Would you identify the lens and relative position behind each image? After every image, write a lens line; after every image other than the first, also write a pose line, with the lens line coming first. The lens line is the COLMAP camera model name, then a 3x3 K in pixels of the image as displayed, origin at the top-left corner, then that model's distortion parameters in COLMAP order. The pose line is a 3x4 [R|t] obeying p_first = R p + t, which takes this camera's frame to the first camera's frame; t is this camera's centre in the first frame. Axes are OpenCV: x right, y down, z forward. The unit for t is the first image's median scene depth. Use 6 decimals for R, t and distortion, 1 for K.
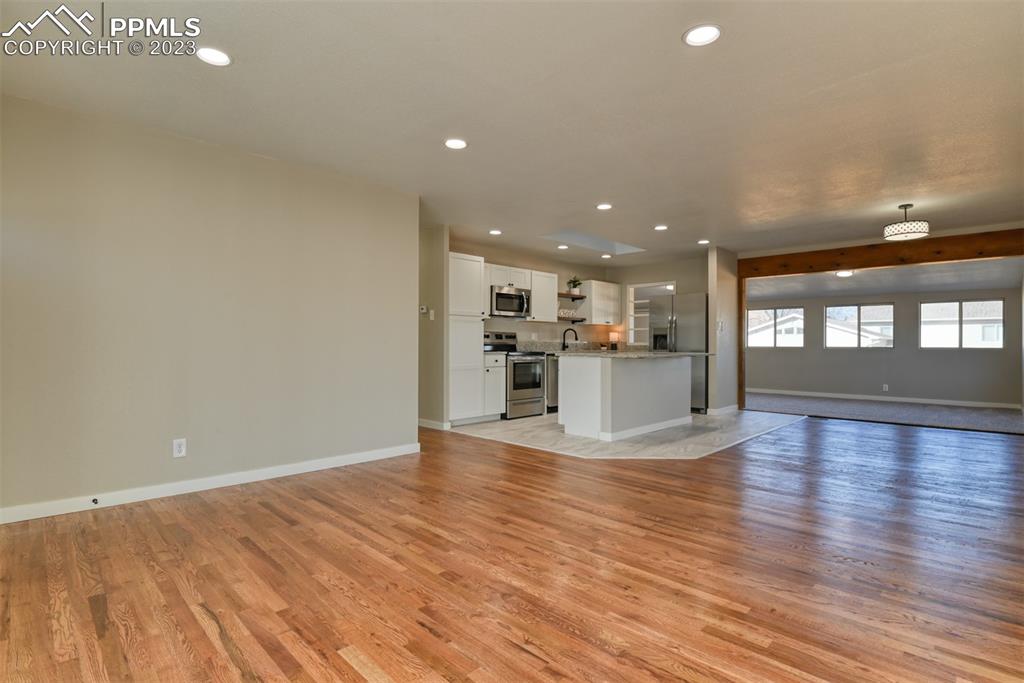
lens RADIAL K [[498.4, 0, 512.0], [0, 498.4, 341.5], [0, 0, 1]] dist [-0.016250, -0.000156]
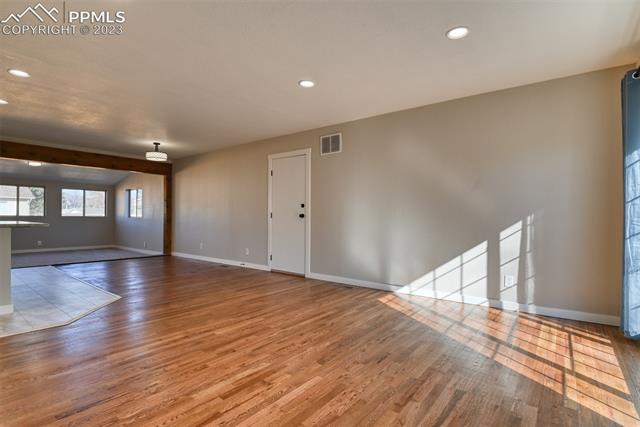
lens RADIAL K [[308.3, 0, 320.0], [0, 308.3, 213.5], [0, 0, 1]] dist [-0.002642, -0.000608]
pose [[-0.104302, 0.007372, 0.994518, -0.763886], [-0.013492, 0.999870, -0.008826, 0.003063], [-0.994454, -0.014339, -0.104189, 0.767286]]
